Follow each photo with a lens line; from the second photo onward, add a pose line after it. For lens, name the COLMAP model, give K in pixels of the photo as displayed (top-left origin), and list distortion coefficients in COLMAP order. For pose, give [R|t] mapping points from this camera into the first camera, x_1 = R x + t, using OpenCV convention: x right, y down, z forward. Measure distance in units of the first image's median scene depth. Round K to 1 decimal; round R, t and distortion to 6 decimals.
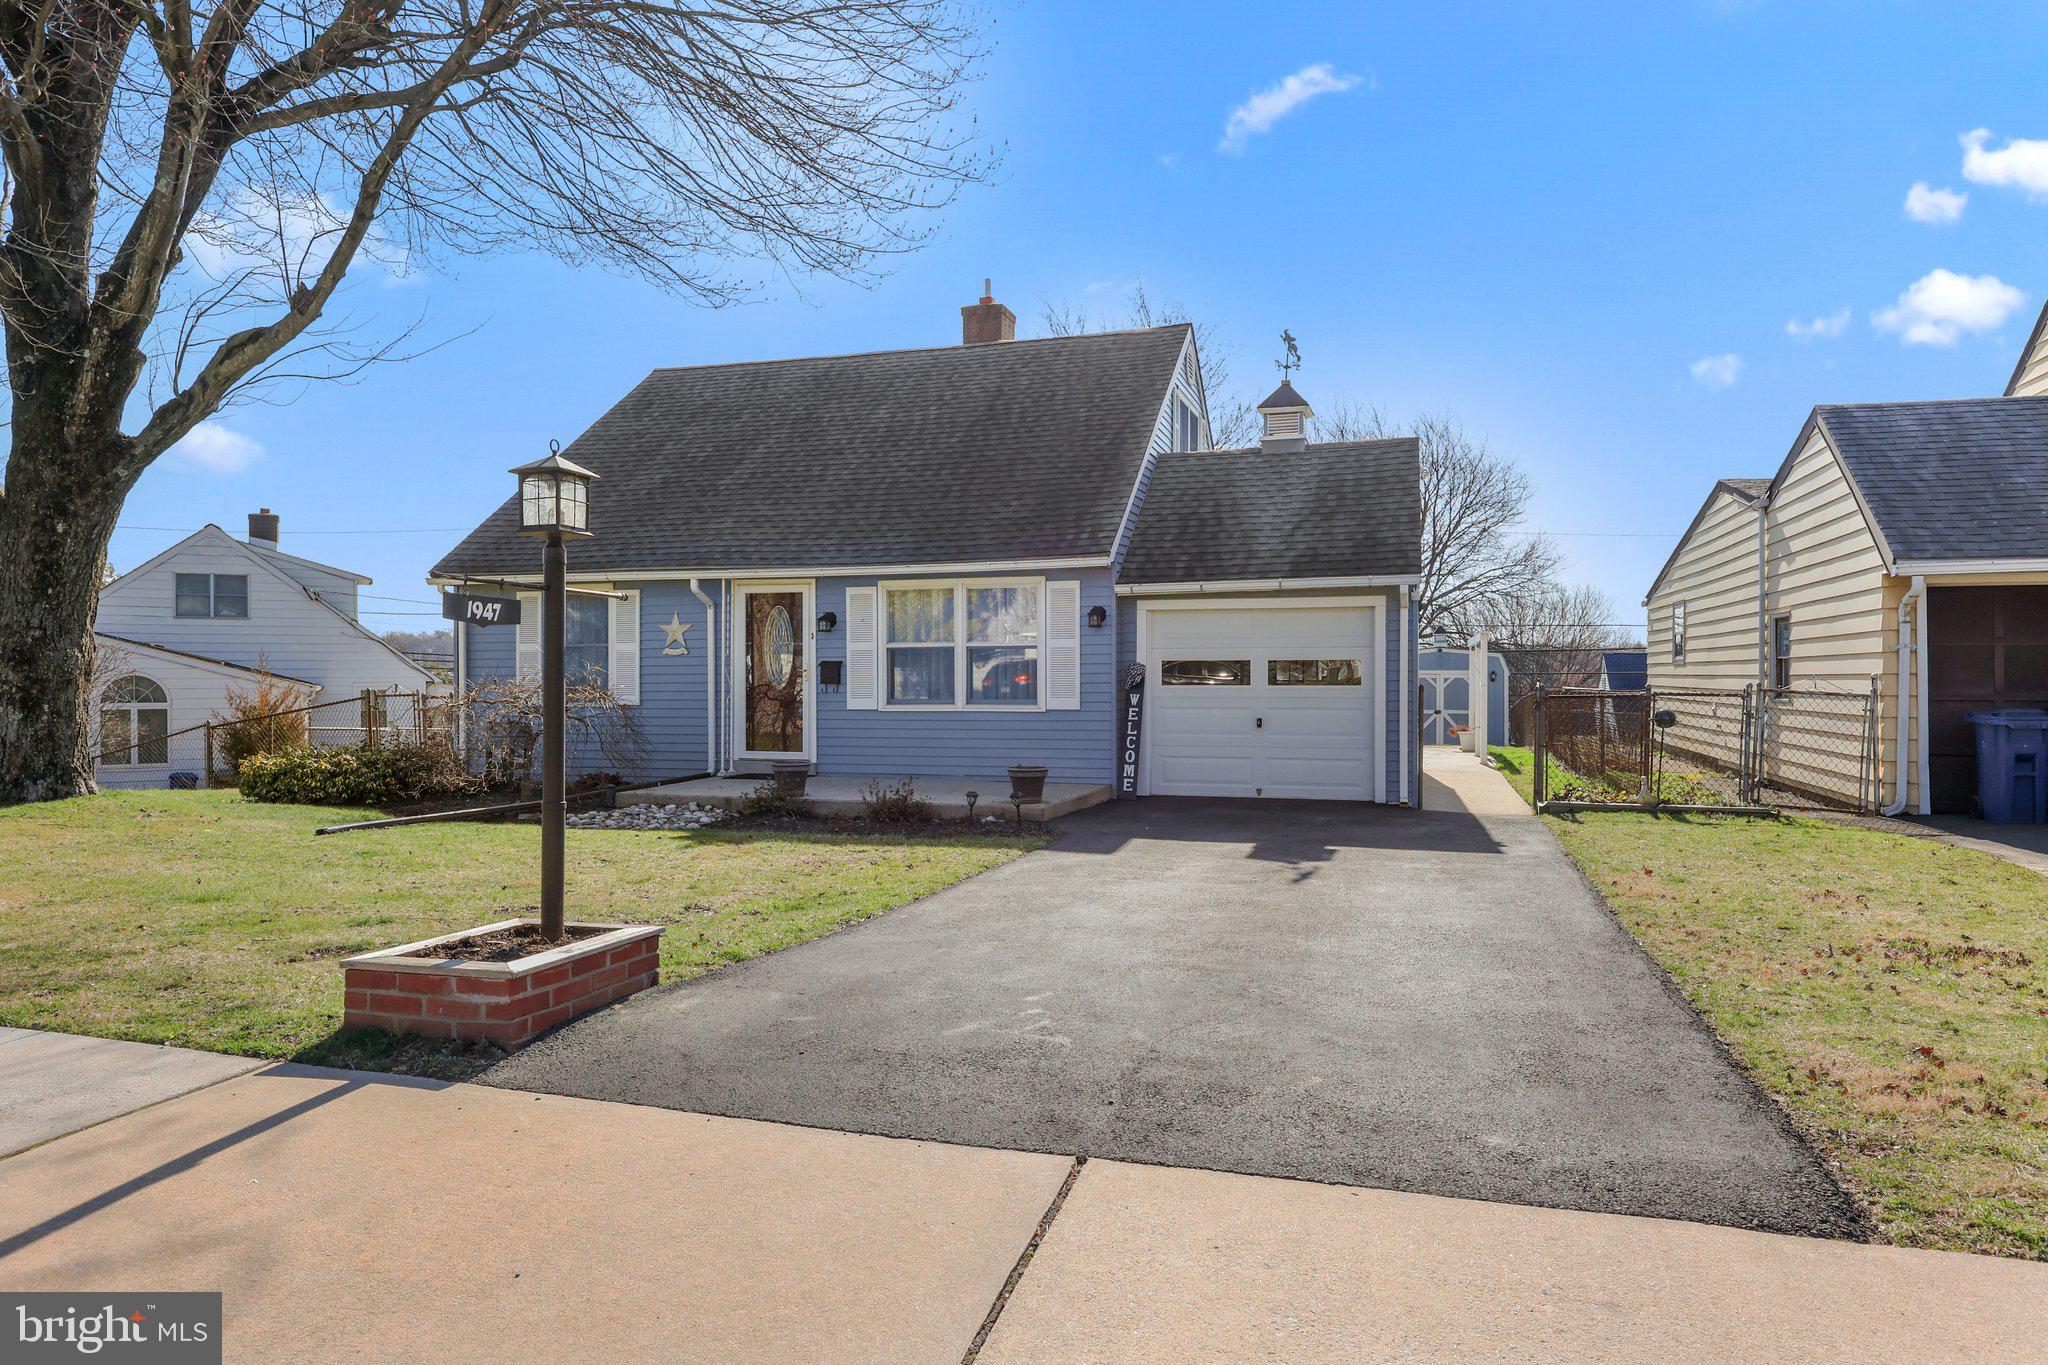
lens RADIAL K [[1266.5, 0, 1024.0], [0, 1266.5, 682.5], [0, 0, 1]] dist [0.004272, 0.002638]
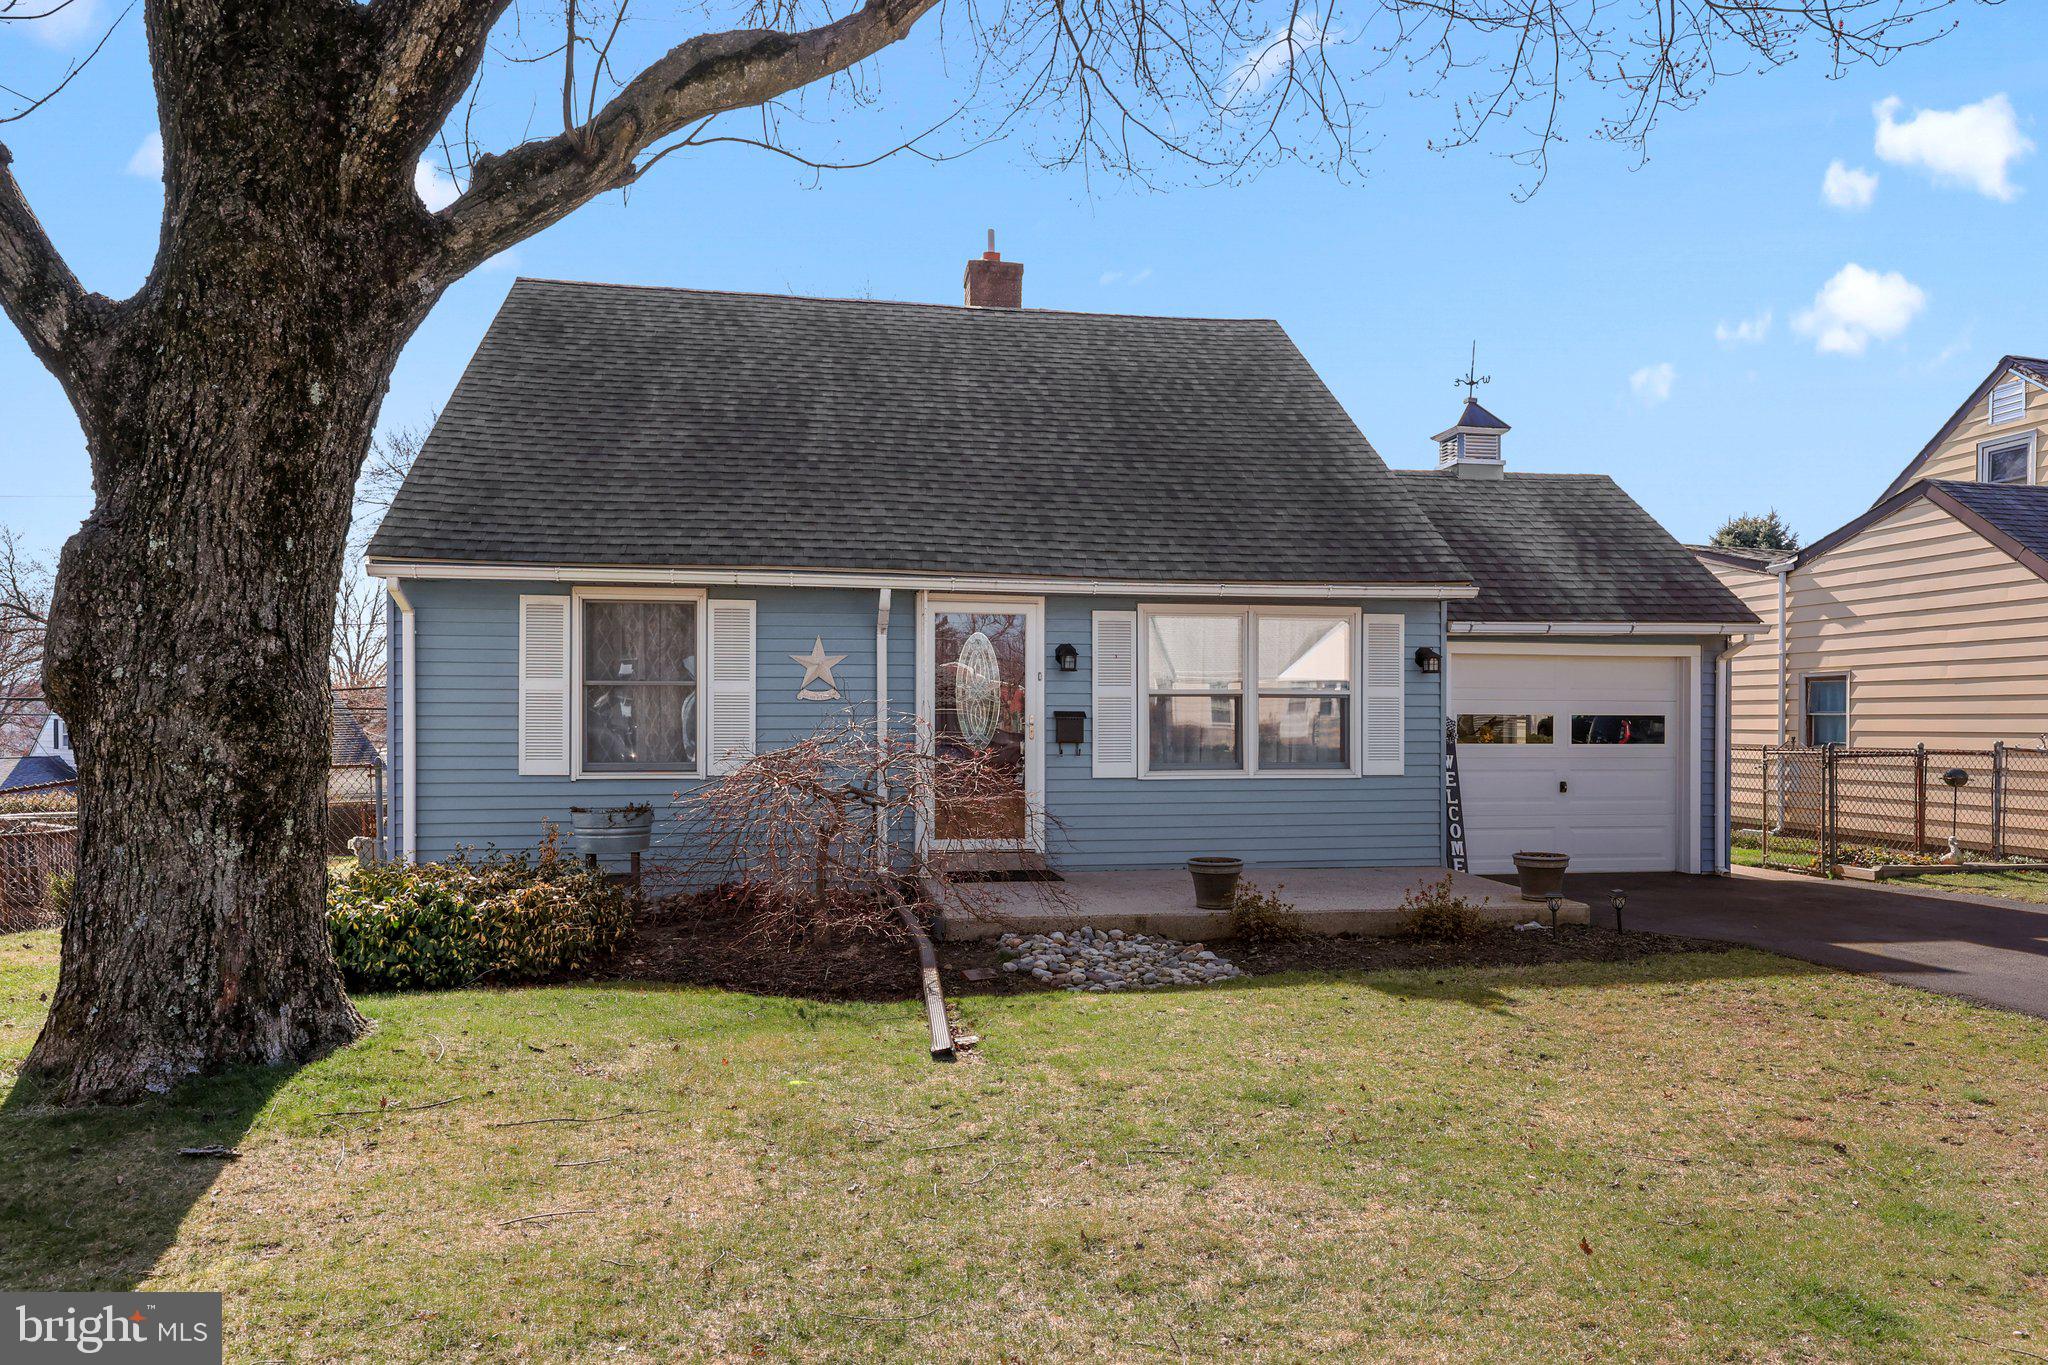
lens RADIAL K [[1292.9, 0, 1028.9], [0, 1292.9, 722.5], [0, 0, 1]] dist [0.004537, 0.001721]
pose [[0.889922, 0.003088, 0.456103, -0.540233], [-0.002649, 0.999995, -0.001601, -0.009948], [-0.456105, 0.000217, 0.889926, 0.374535]]
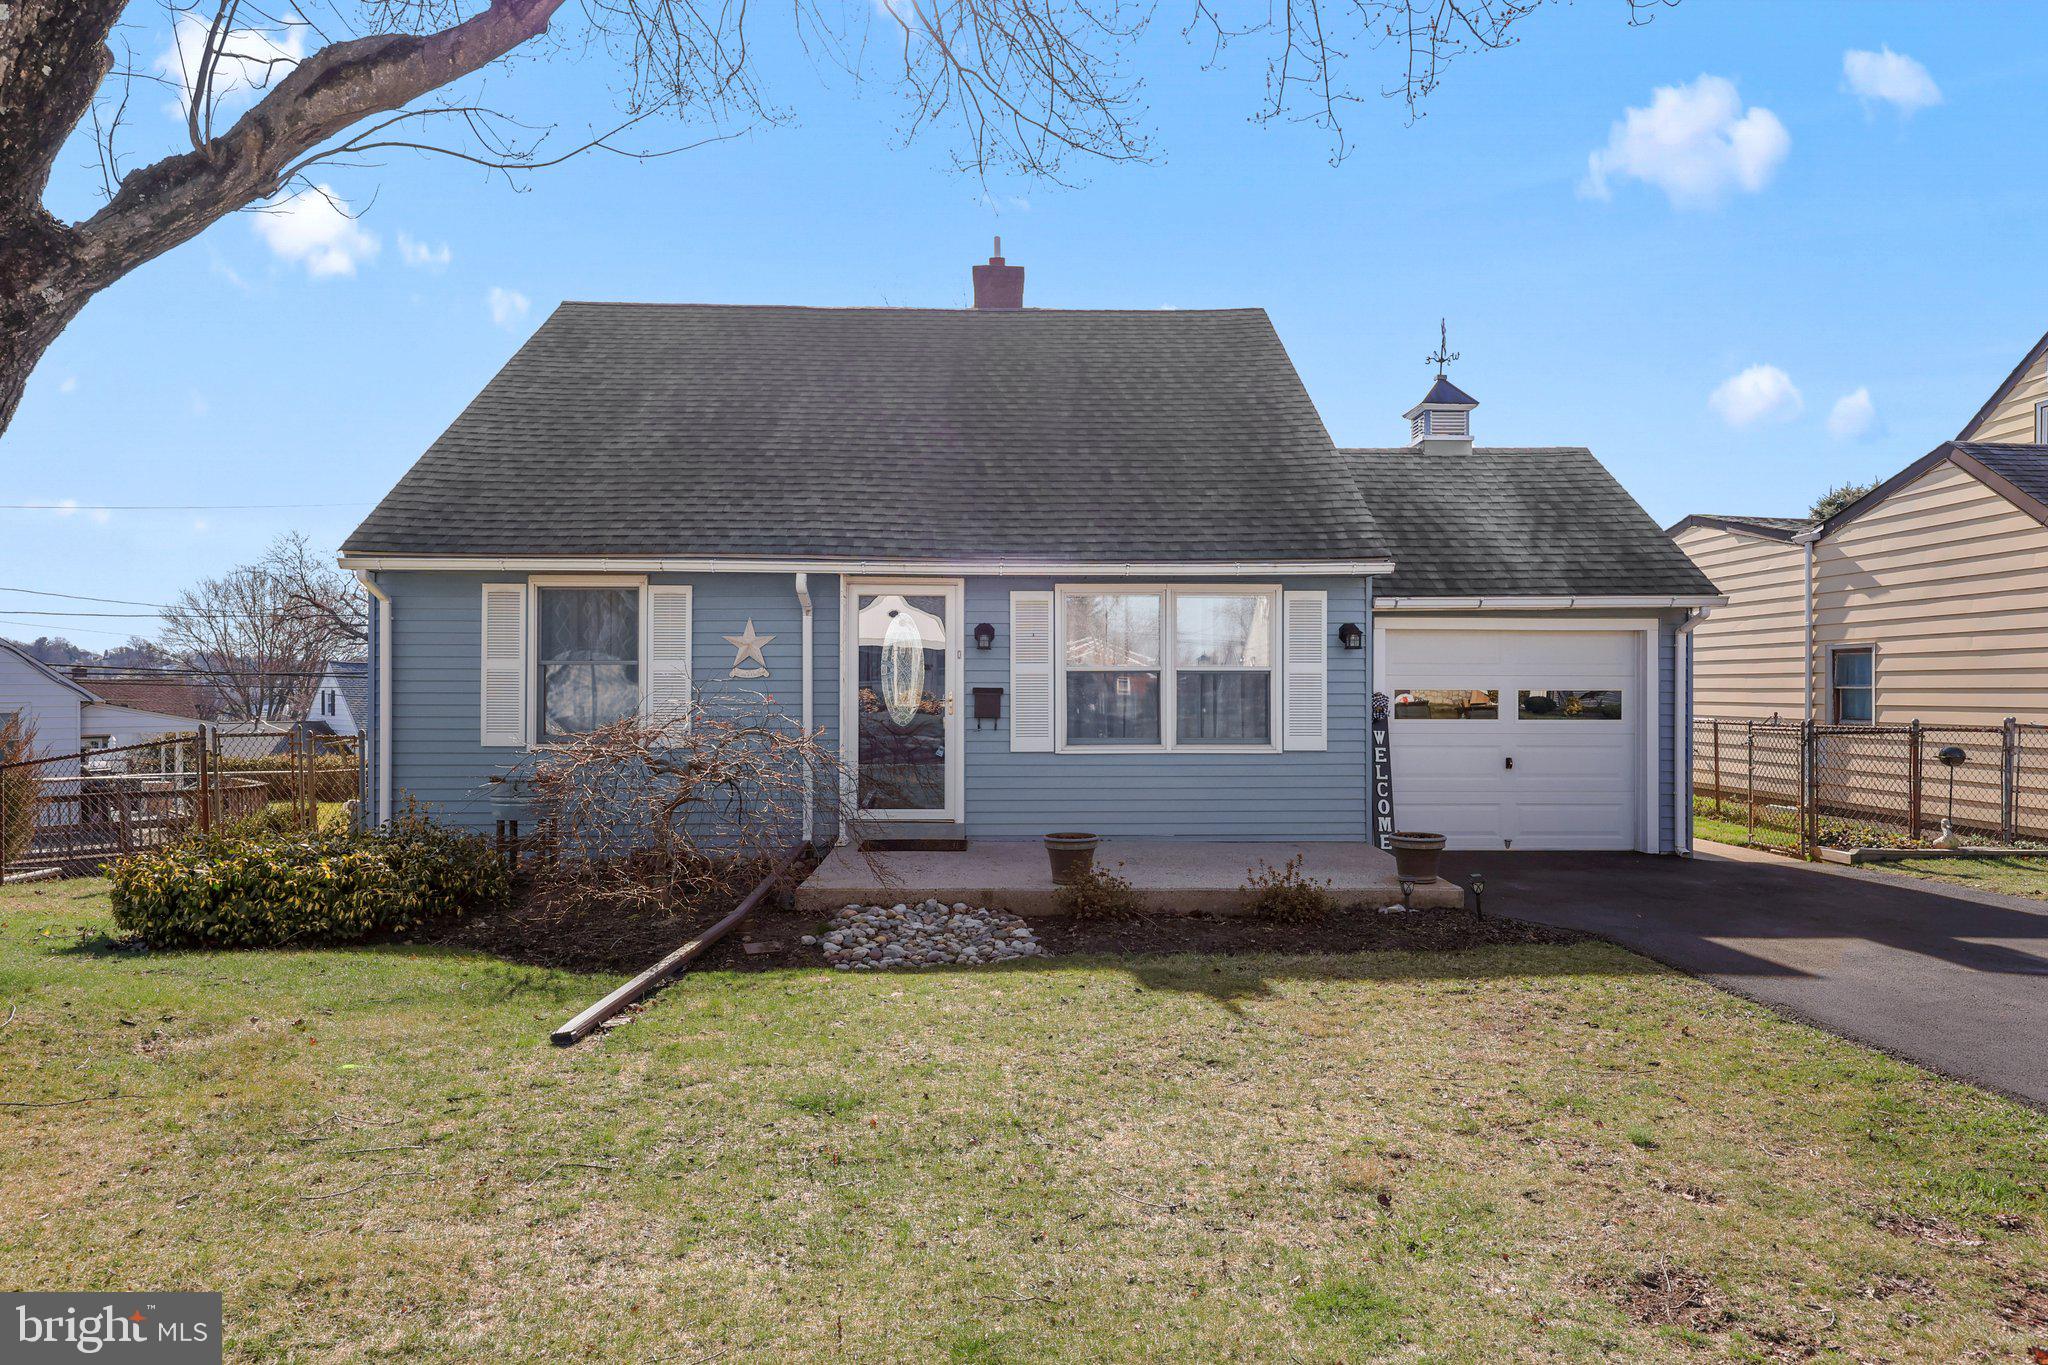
lens RADIAL K [[1166.2, 0, 1024.0], [0, 1166.2, 682.5], [0, 0, 1]] dist [0.005231, -0.000931]
pose [[0.946031, 0.005316, 0.324032, -0.378647], [-0.002556, 0.999957, -0.008941, -0.014814], [-0.324066, 0.007630, 0.946004, 0.354887]]
